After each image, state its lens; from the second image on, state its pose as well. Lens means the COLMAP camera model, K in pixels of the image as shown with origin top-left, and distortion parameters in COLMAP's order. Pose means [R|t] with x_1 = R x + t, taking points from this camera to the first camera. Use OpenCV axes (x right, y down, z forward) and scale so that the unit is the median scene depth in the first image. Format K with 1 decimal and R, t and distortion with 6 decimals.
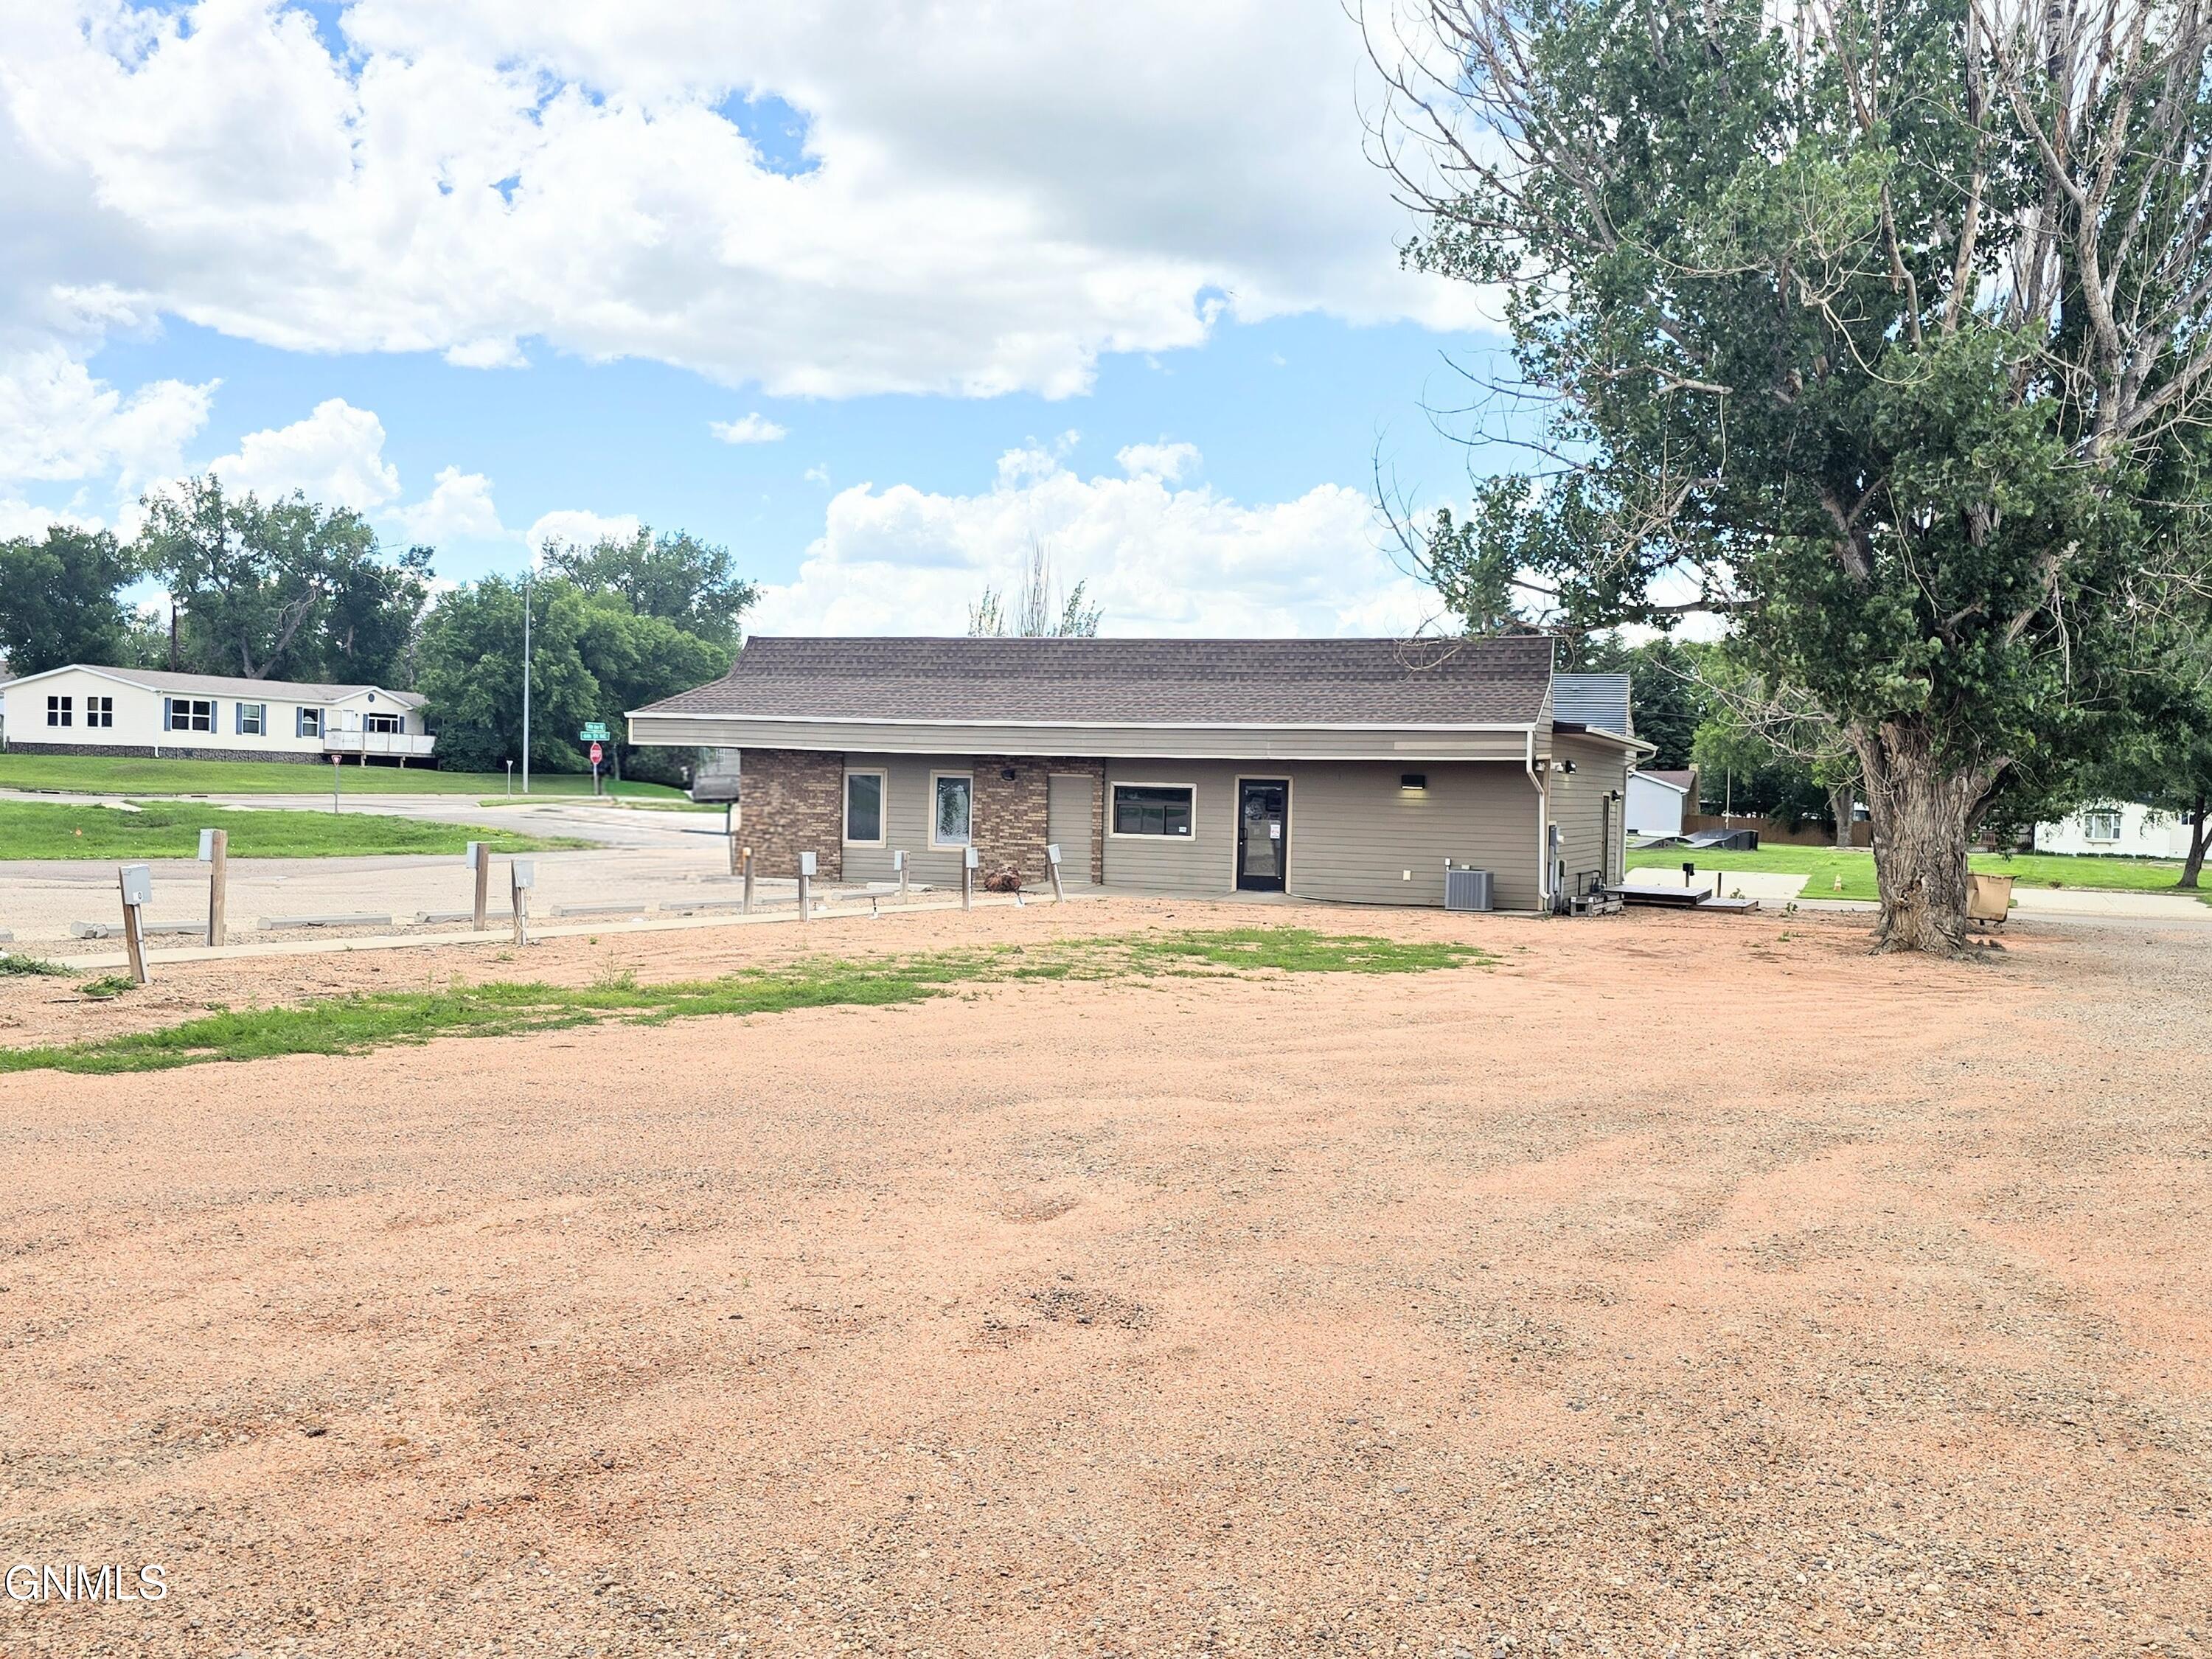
lens RADIAL K [[2045.9, 0, 1149.8], [0, 2045.9, 853.2], [0, 0, 1]] dist [0.174387, -0.000264]
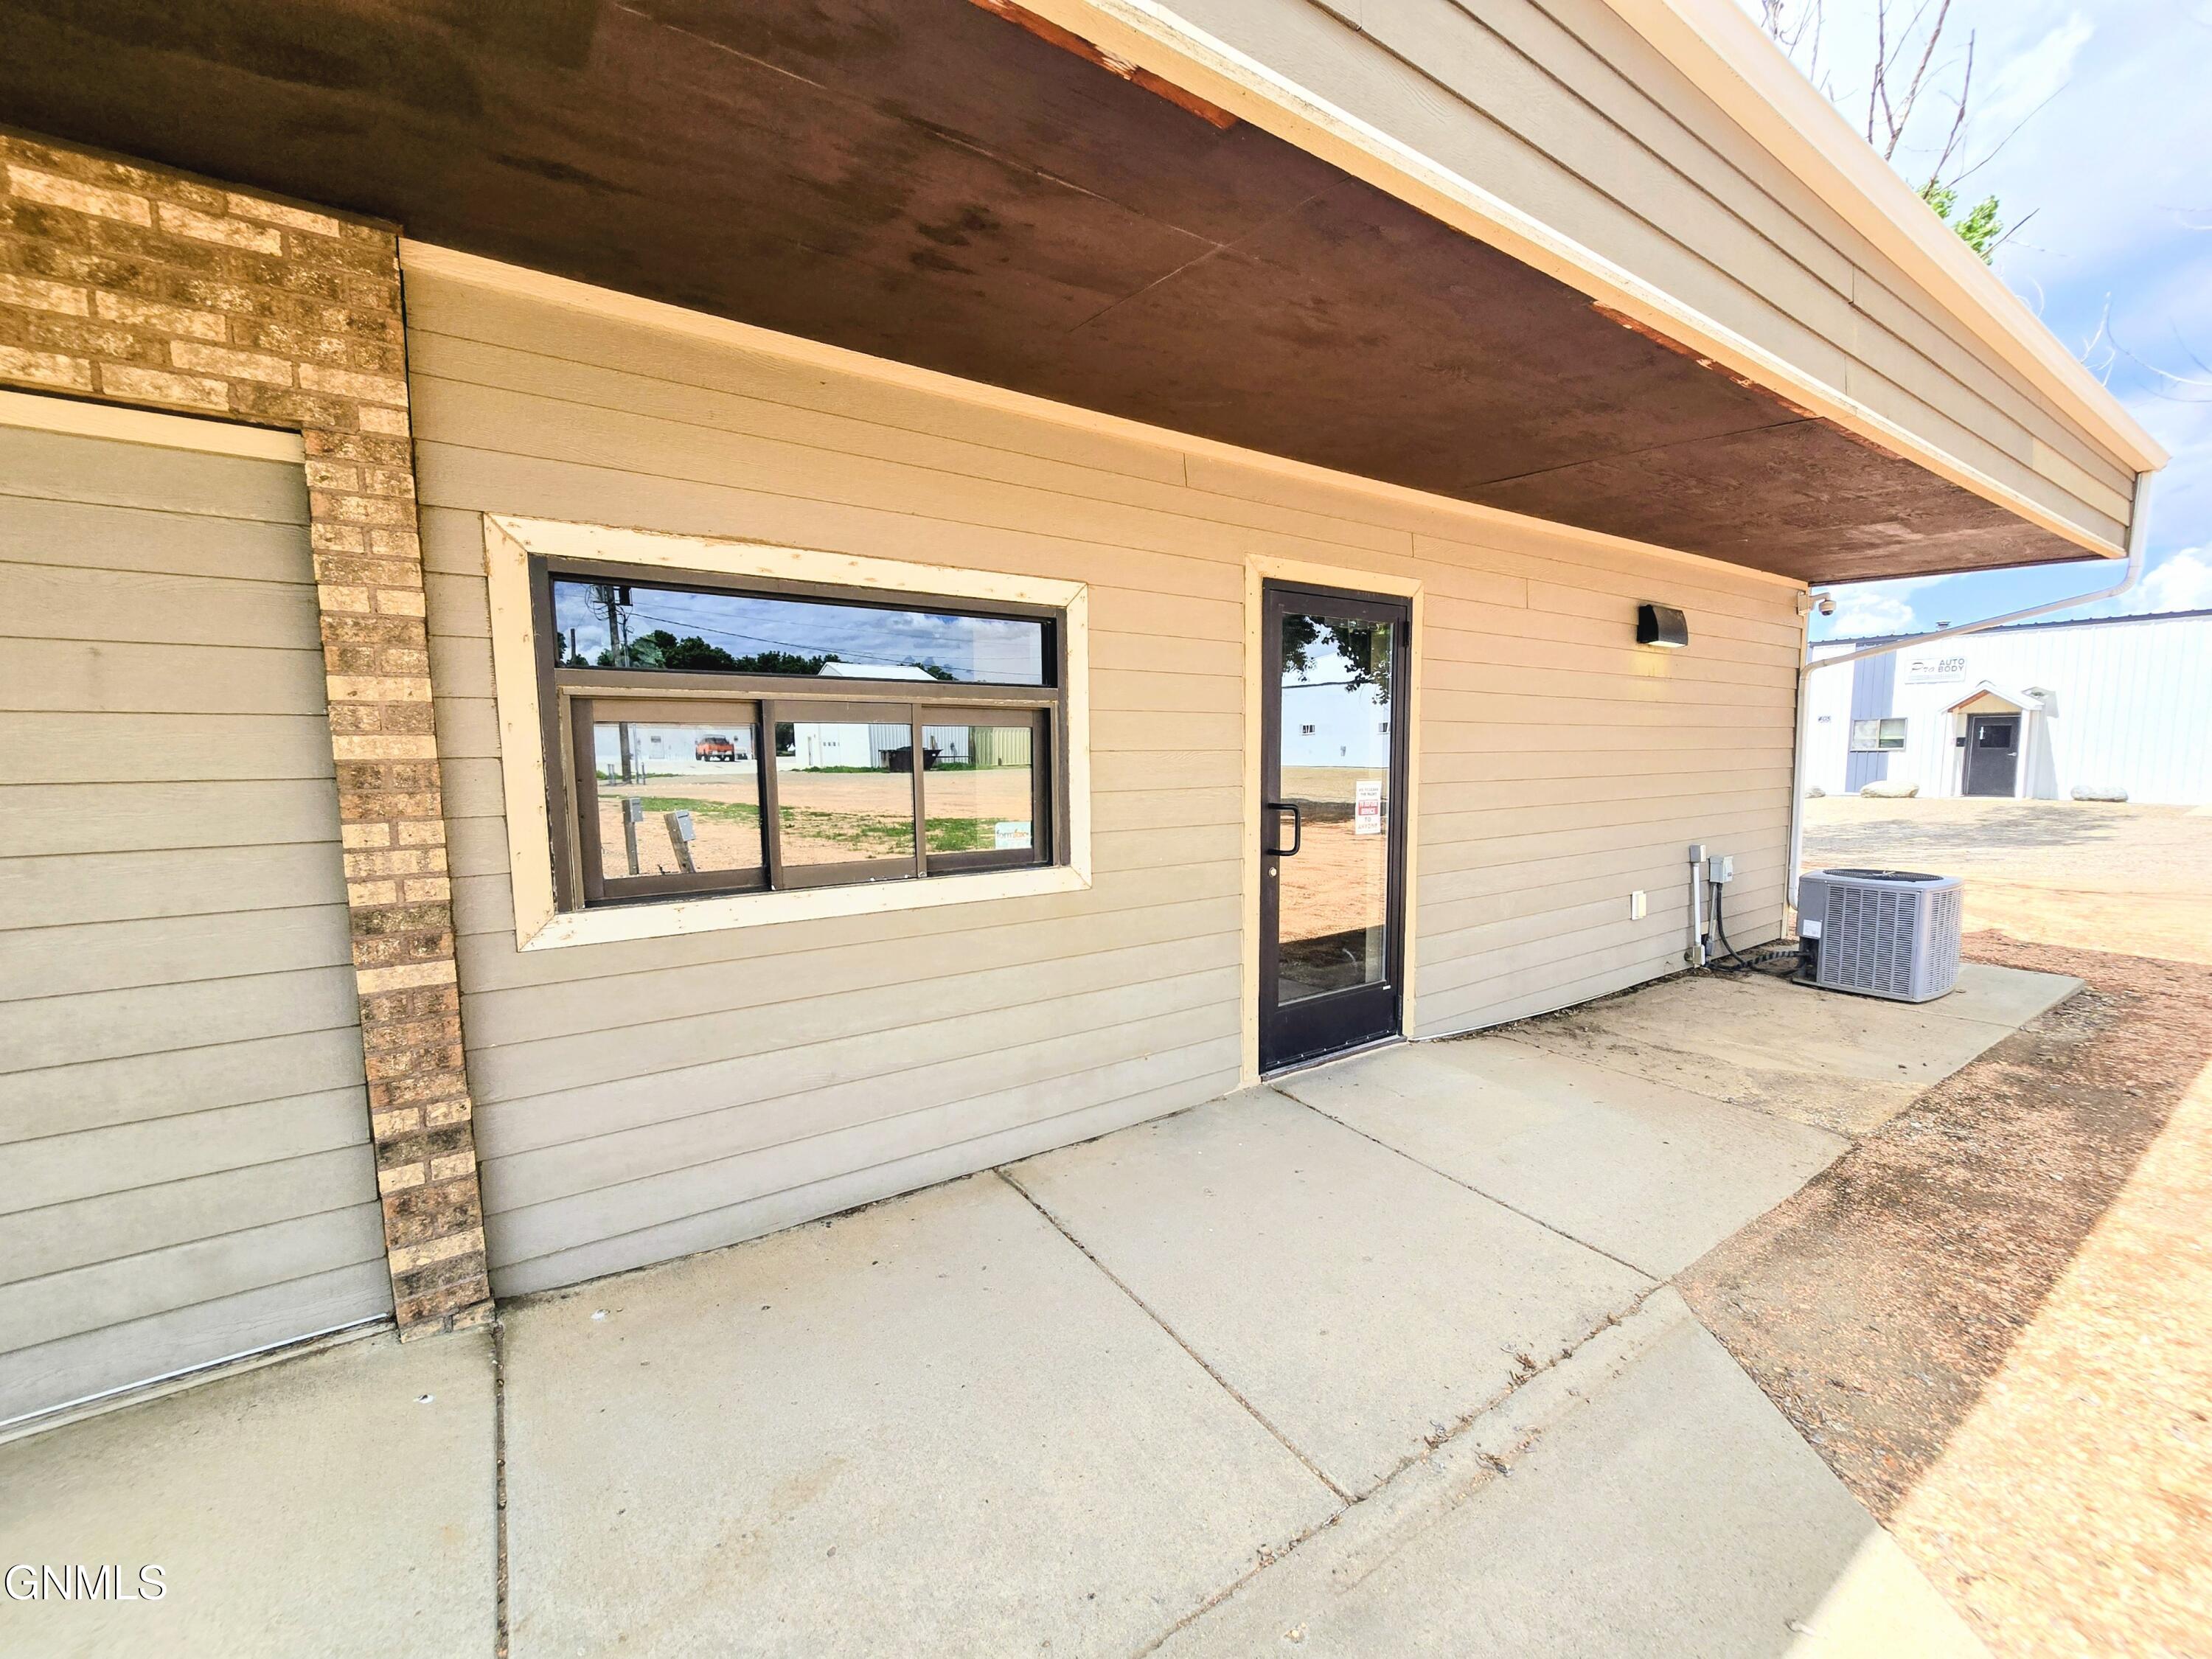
lens RADIAL K [[907.6, 0, 1104.3], [0, 907.6, 841.2], [0, 0, 1]] dist [-0.004164, 0.000256]
pose [[0.576024, -0.113926, 0.809455, -0.044177], [0.049145, 0.993276, 0.104825, -0.018818], [-0.815954, -0.020602, 0.577750, 0.923816]]
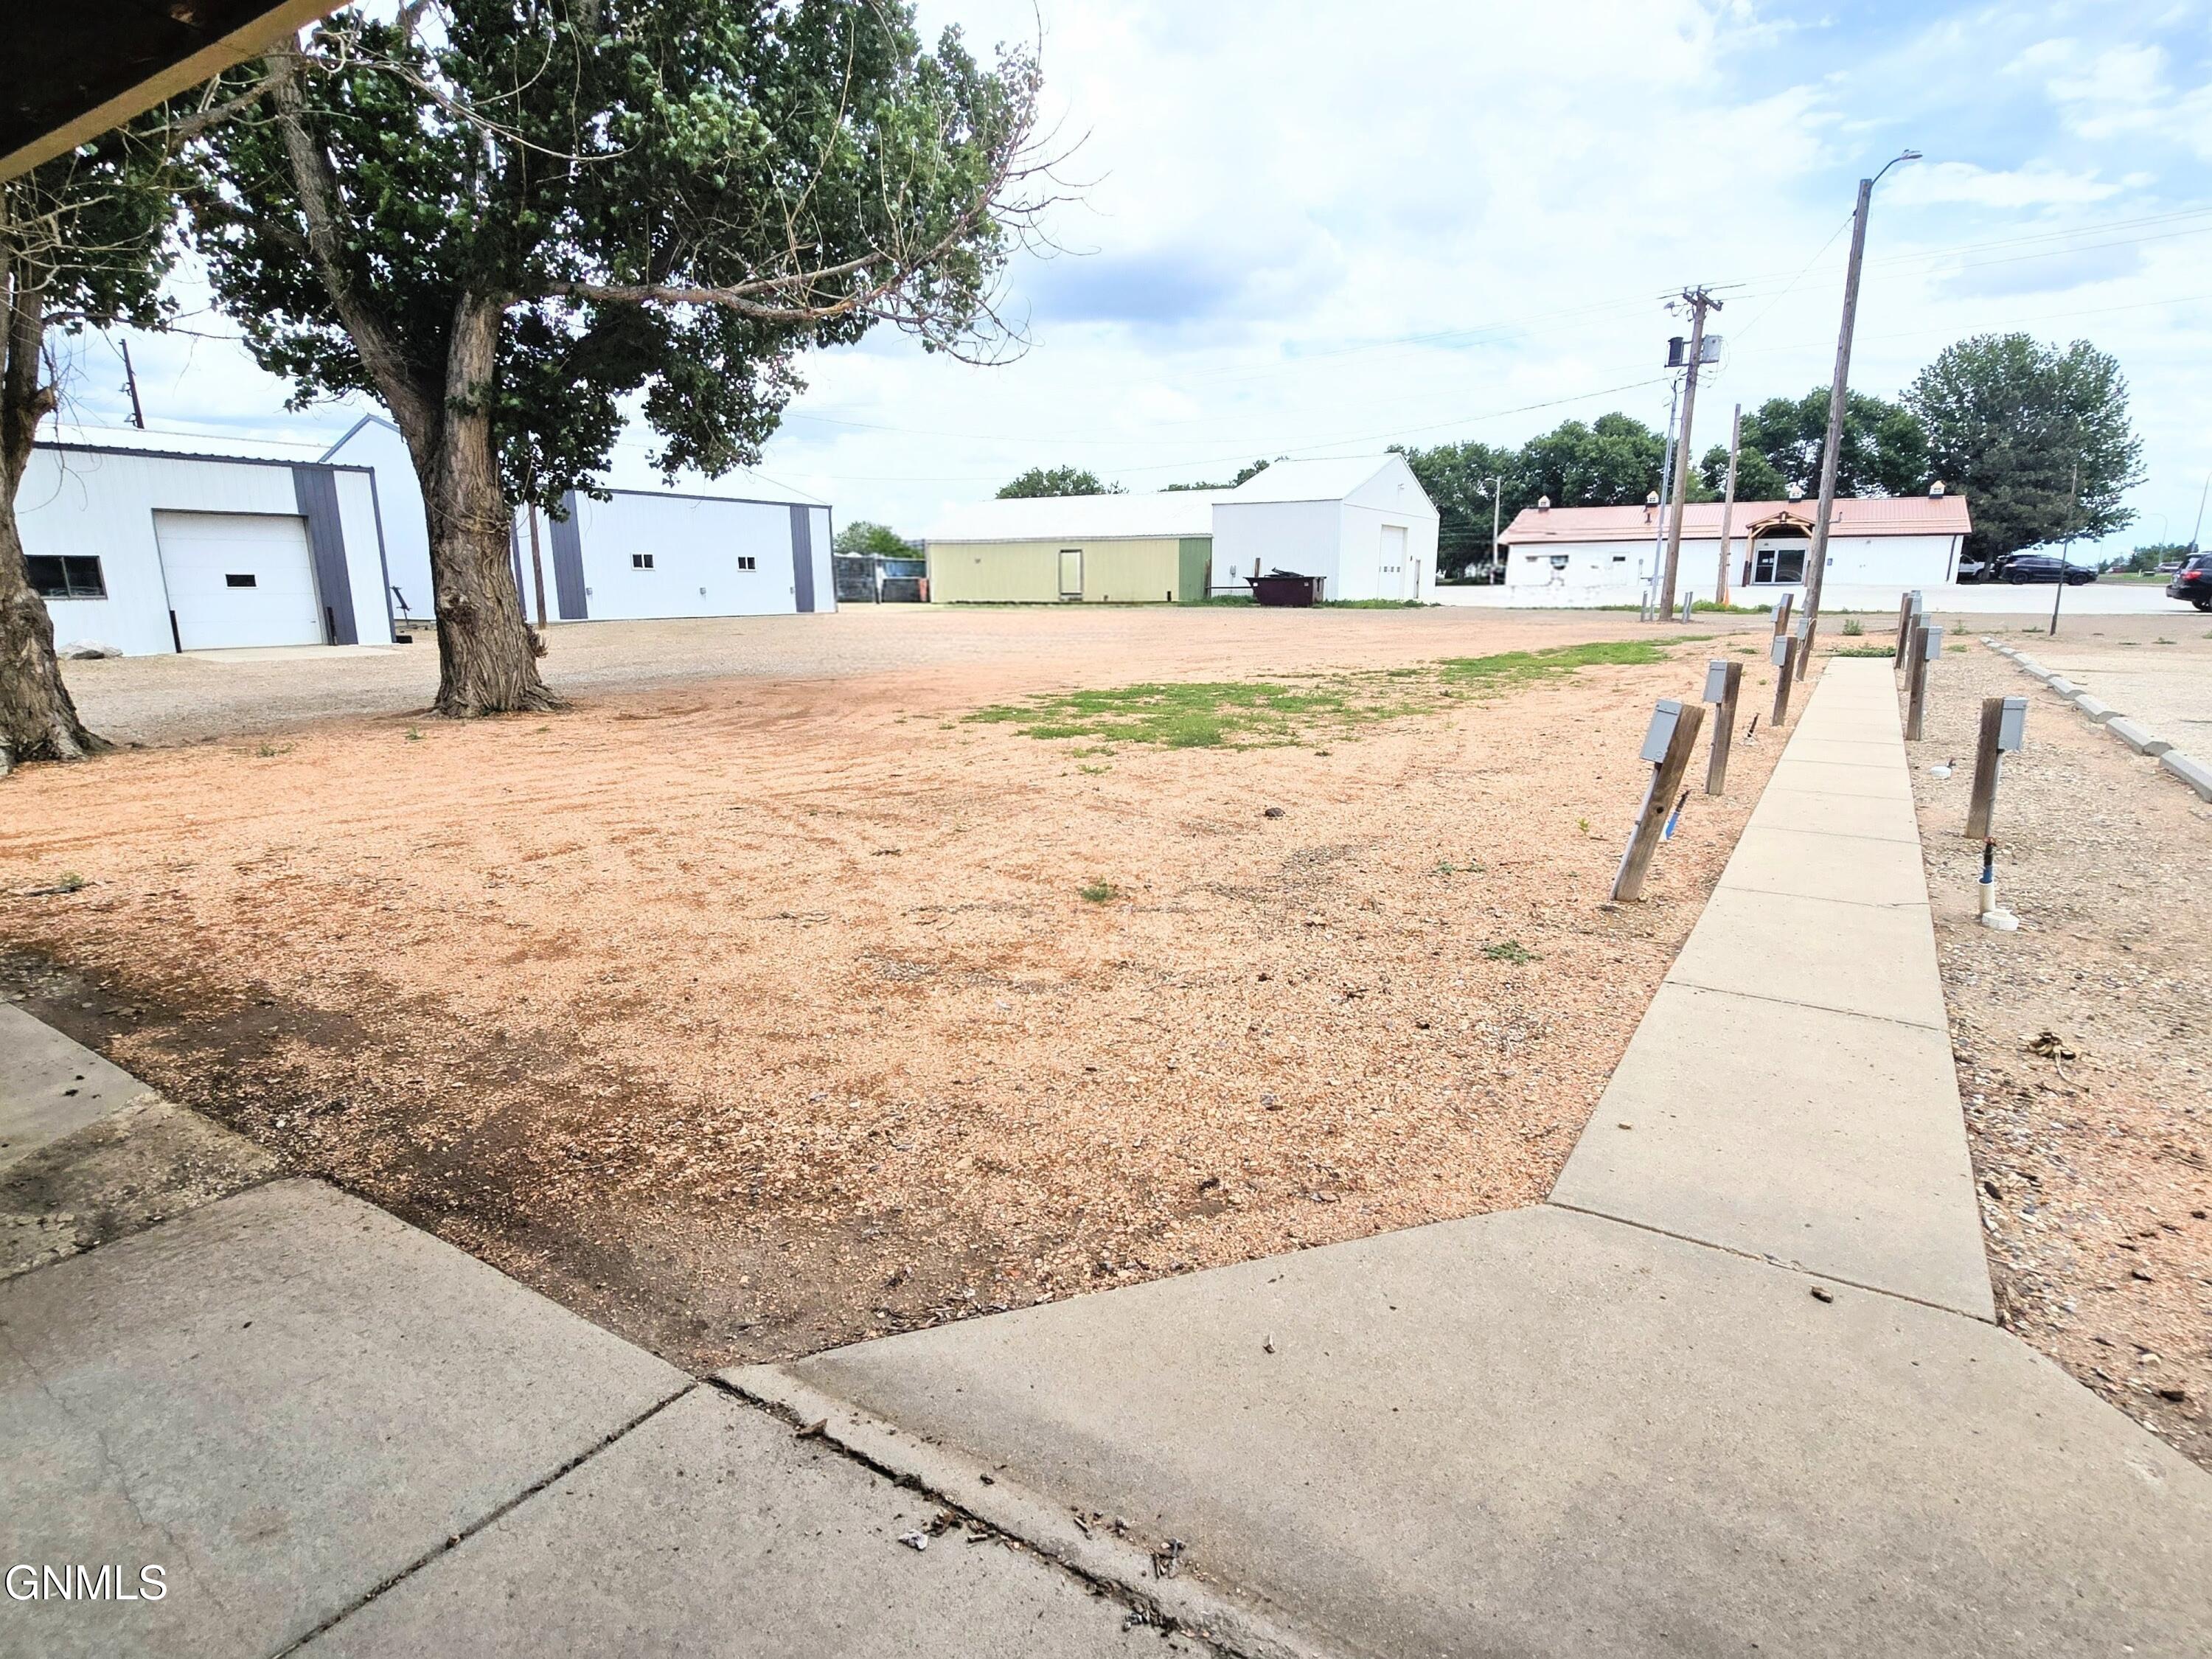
lens RADIAL K [[1126.7, 0, 1106.0], [0, 1126.7, 844.4], [0, 0, 1]] dist [-0.003410, -0.000366]
pose [[-0.978727, -0.069863, 0.192903, -0.001103], [-0.017722, 0.965511, 0.259758, -0.019809], [-0.204398, 0.250814, -0.946210, 0.970926]]
